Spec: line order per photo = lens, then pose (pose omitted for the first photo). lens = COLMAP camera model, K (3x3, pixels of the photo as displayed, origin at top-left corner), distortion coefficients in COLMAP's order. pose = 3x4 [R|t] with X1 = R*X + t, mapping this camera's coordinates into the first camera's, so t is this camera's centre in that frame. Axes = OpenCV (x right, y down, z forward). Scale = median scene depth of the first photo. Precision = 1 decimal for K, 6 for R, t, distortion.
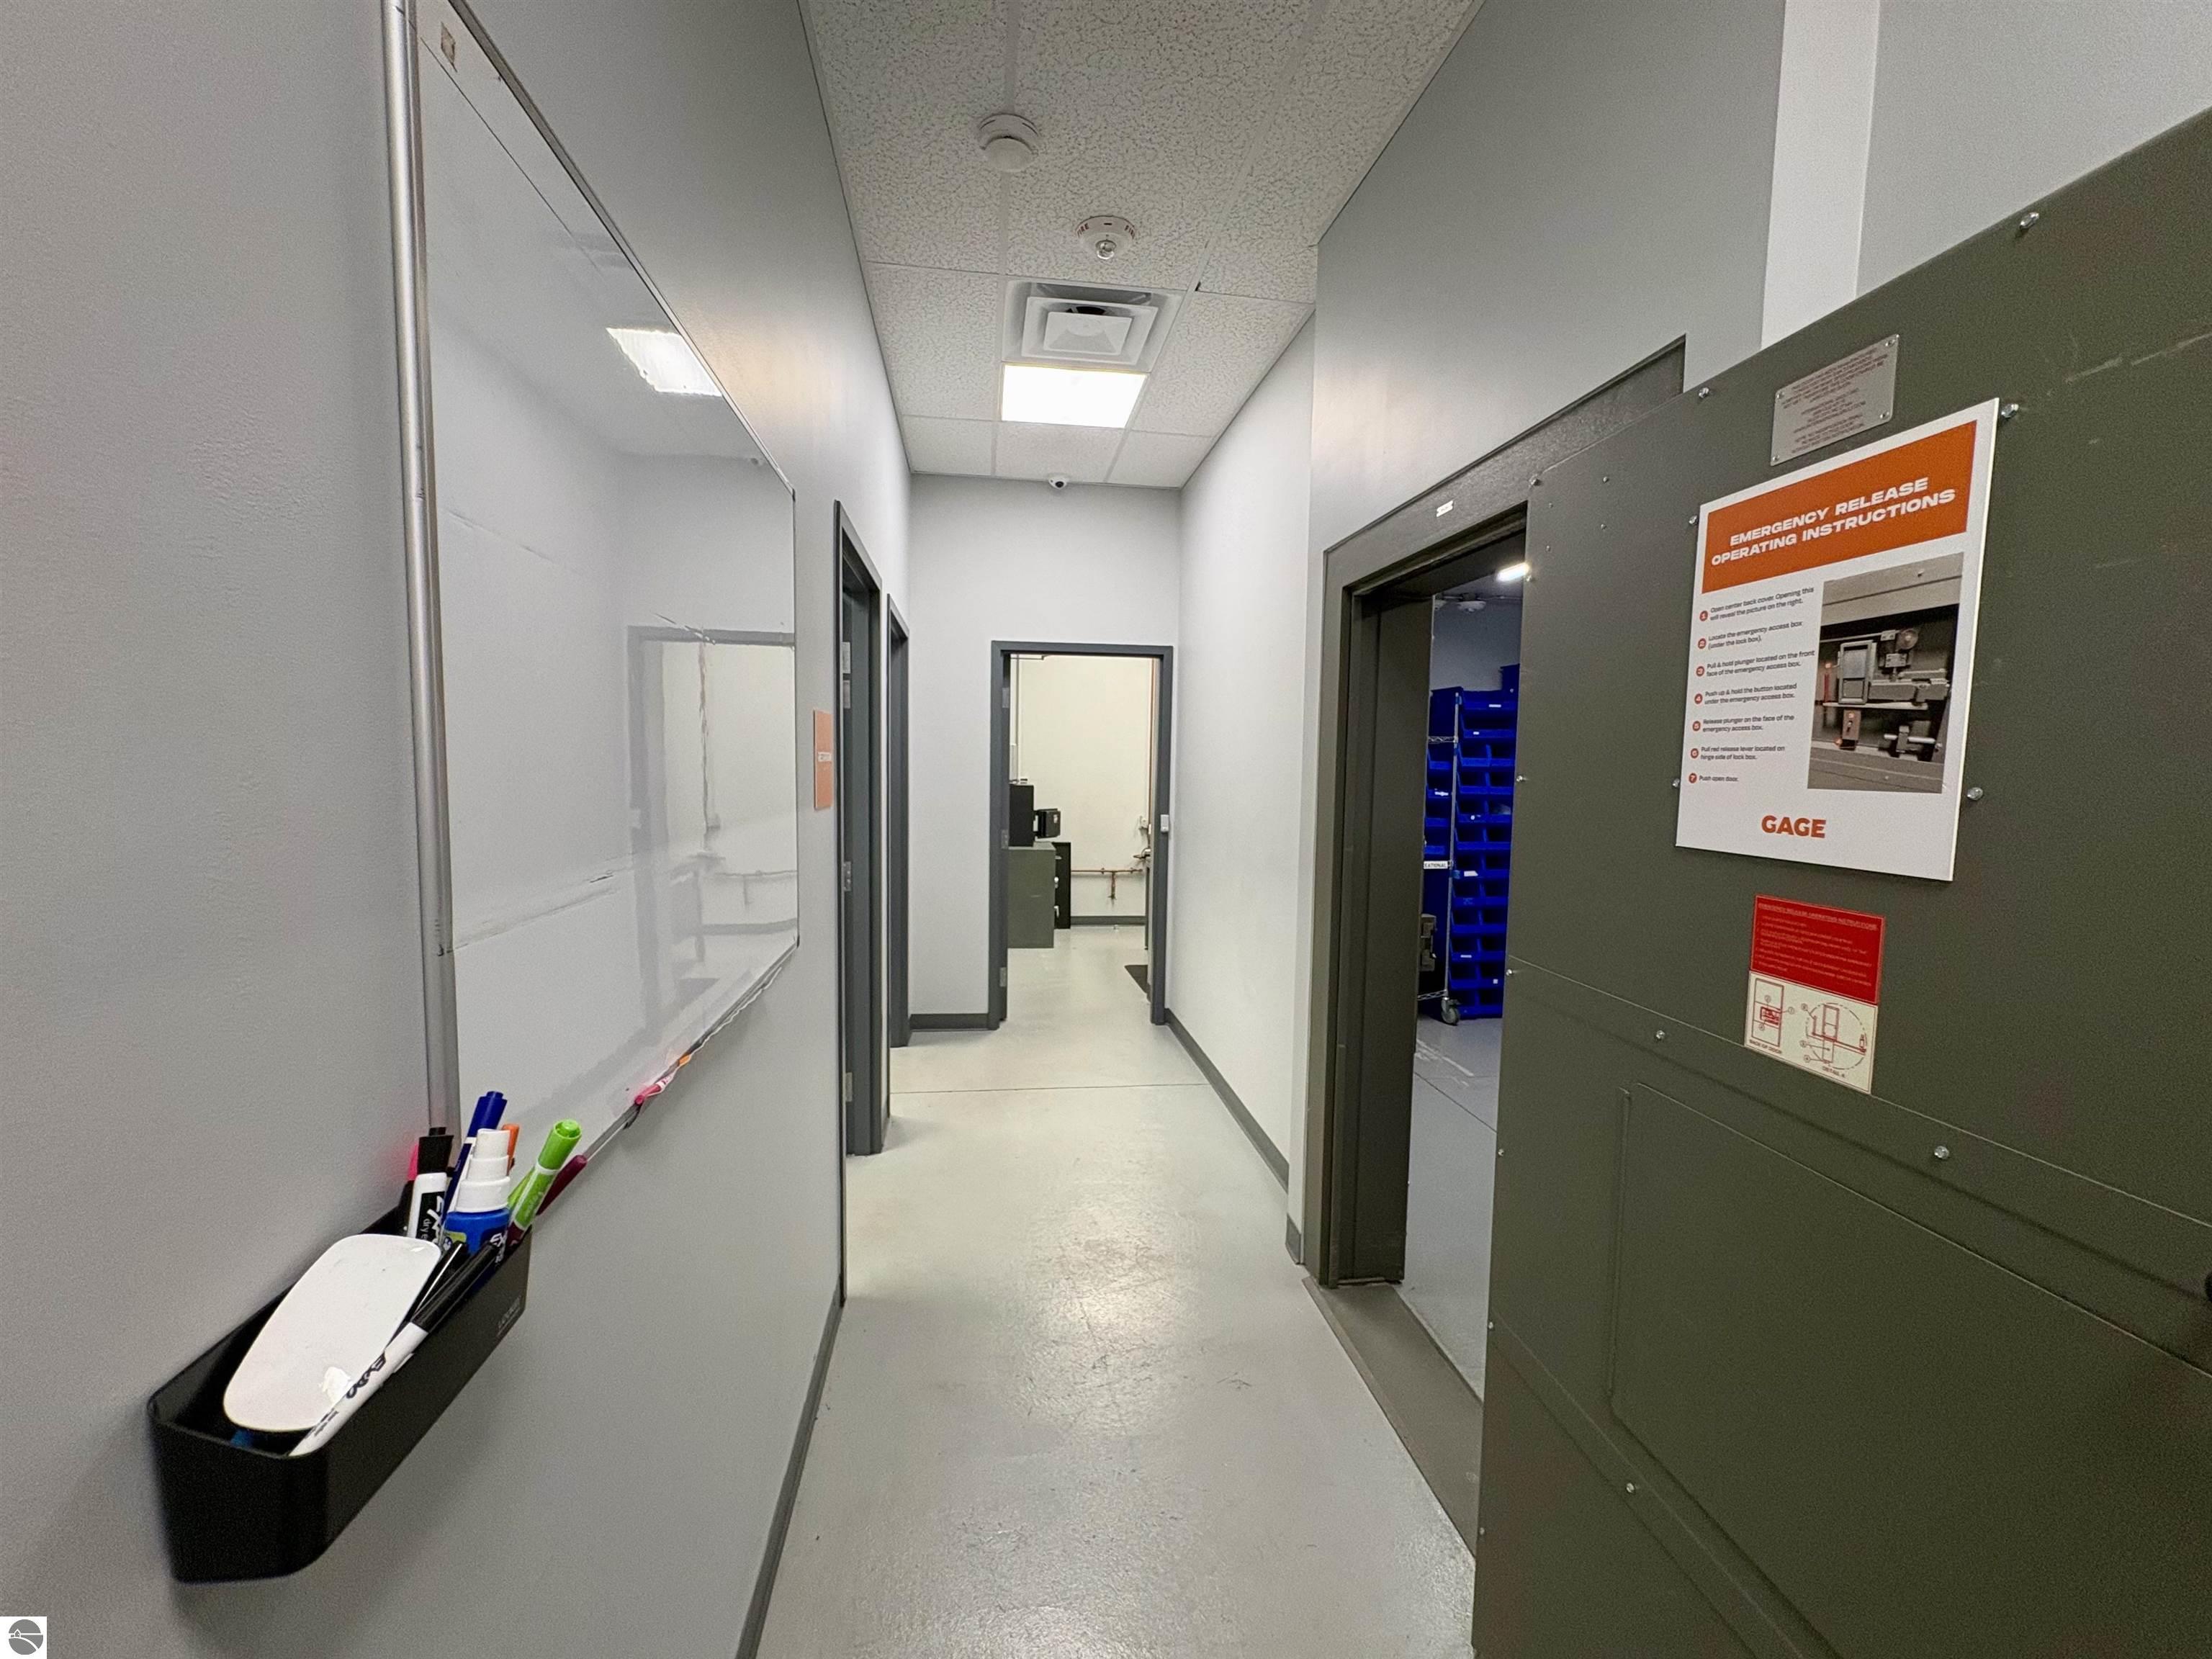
lens RADIAL K [[883.5, 0, 1112.0], [0, 883.5, 825.1], [0, 0, 1]] dist [0.000412, 0.000342]
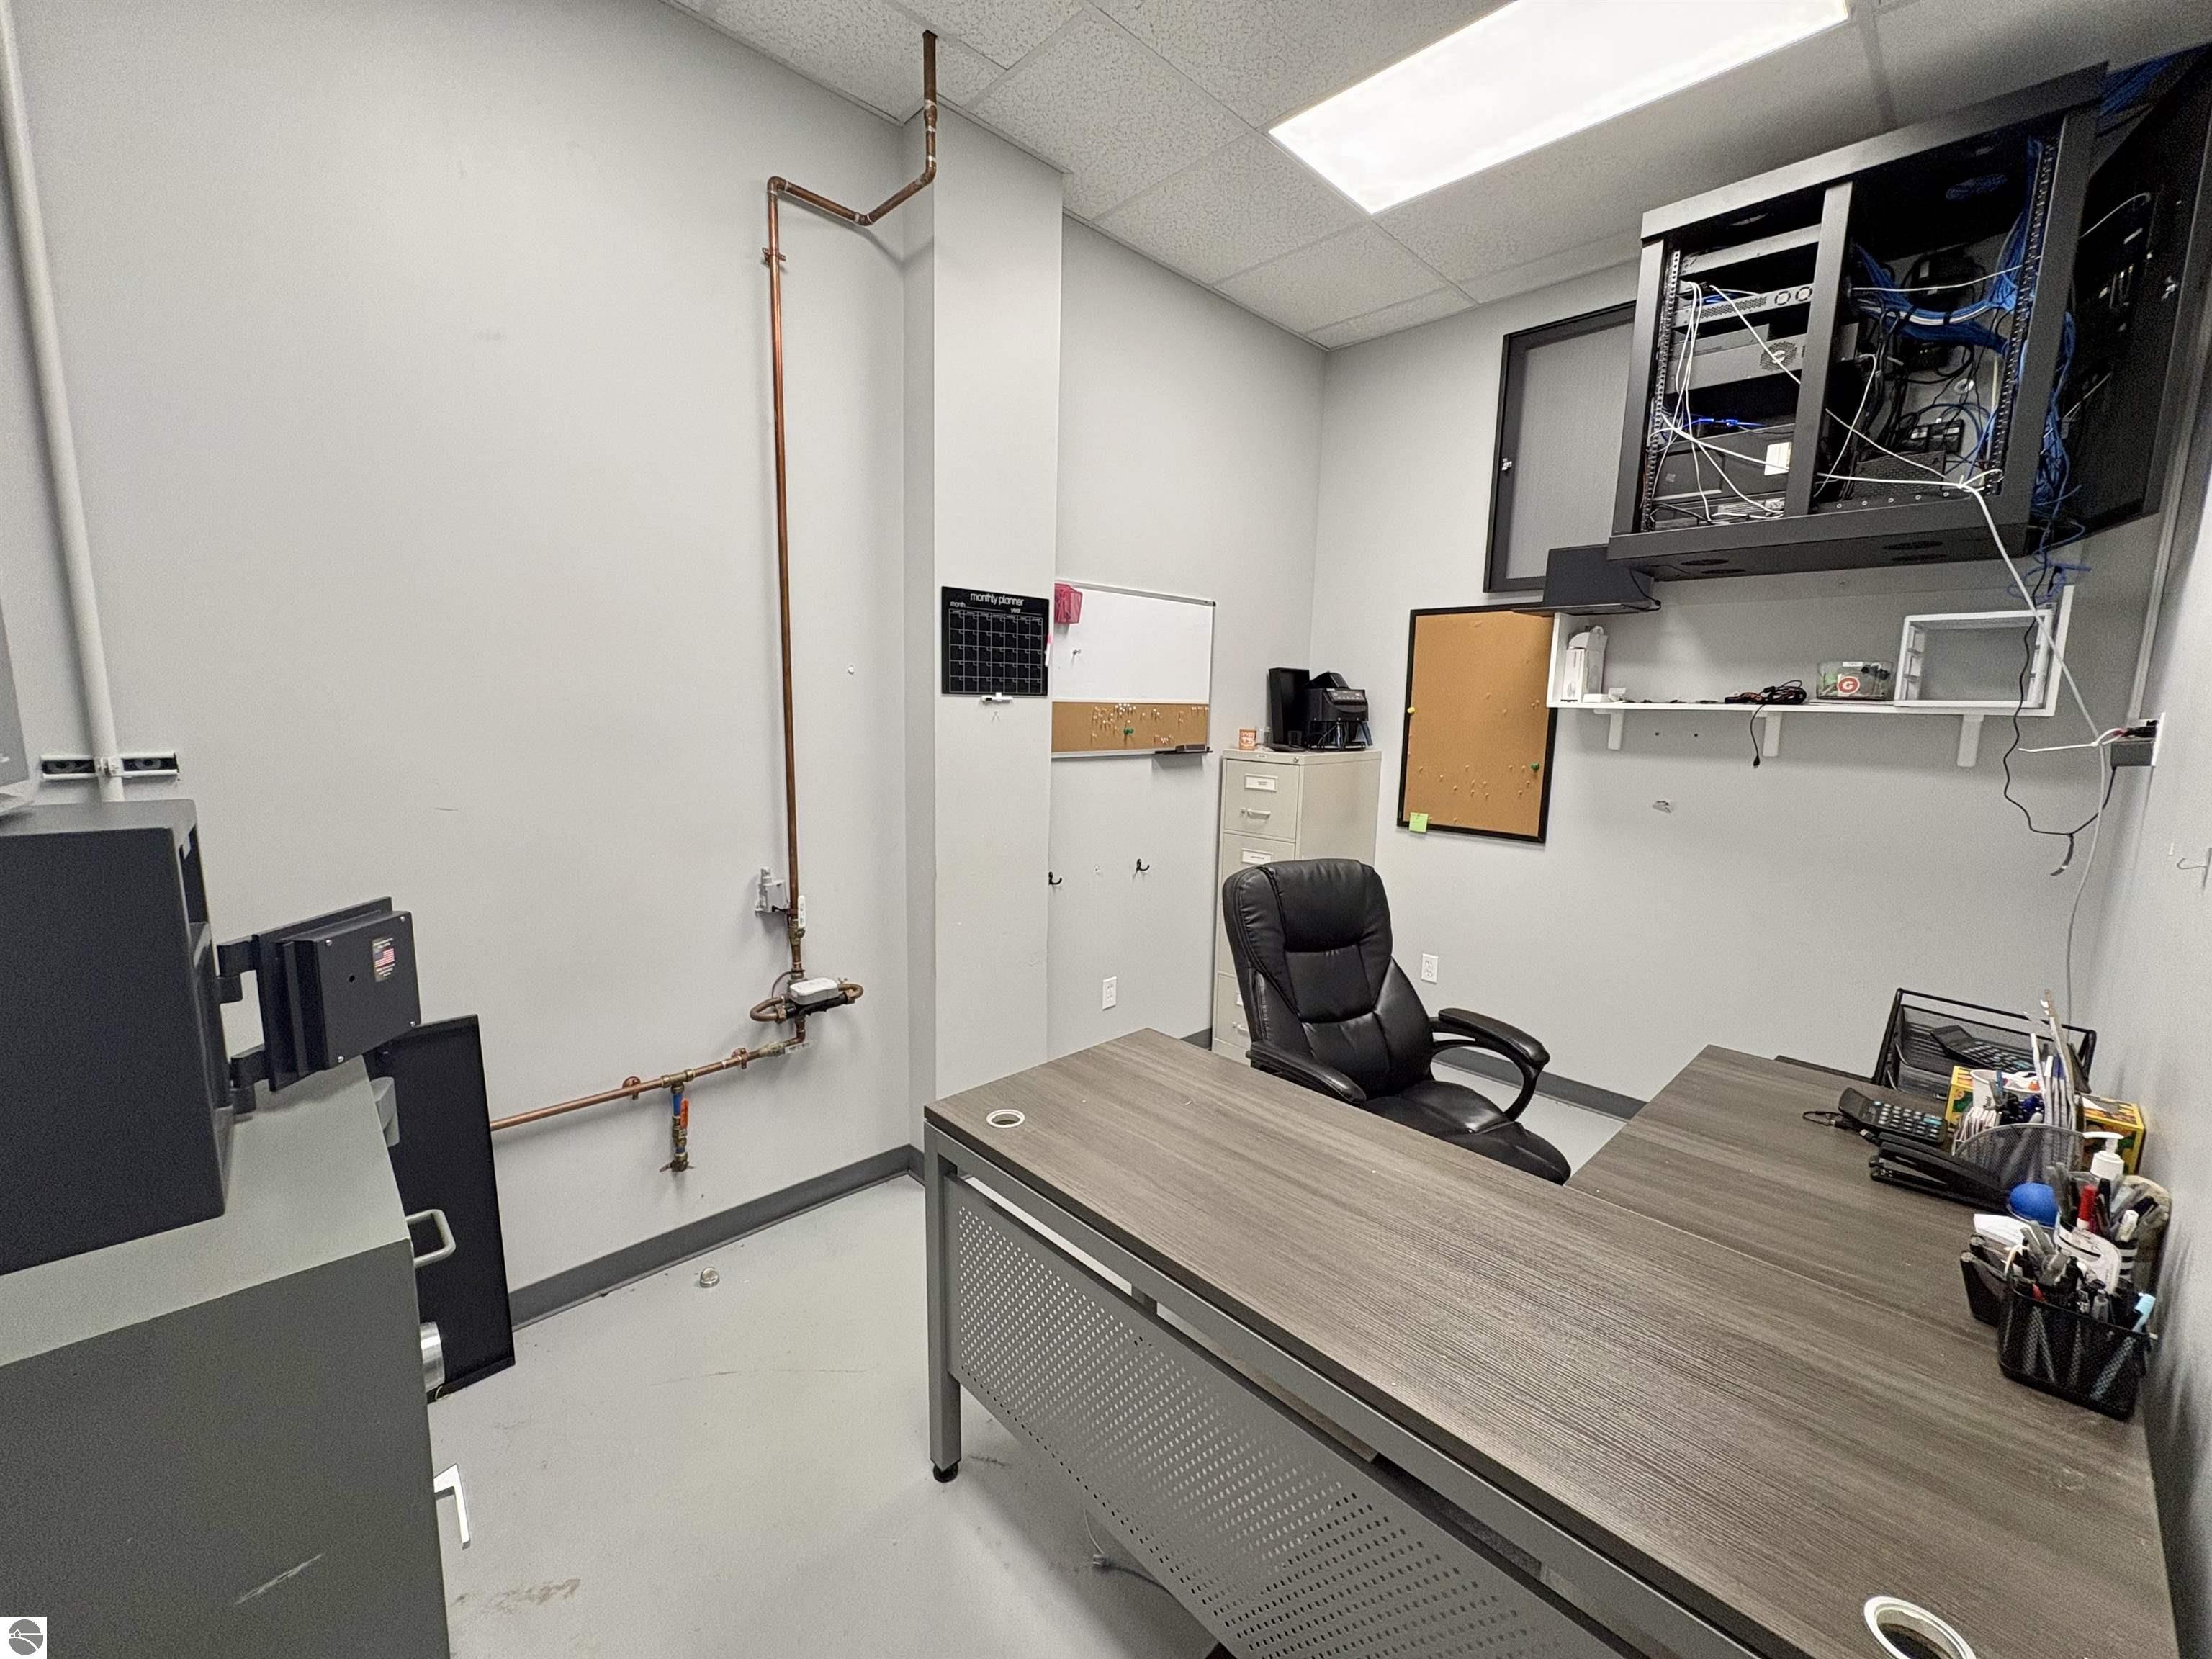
lens RADIAL K [[883.5, 0, 1102.5], [0, 883.5, 821.1], [0, 0, 1]] dist [0.000412, 0.000342]
pose [[0.799222, -0.091188, 0.594078, -0.045219], [0.042546, 0.994528, 0.095416, -0.044038], [-0.599528, -0.050983, 0.798729, 0.678436]]
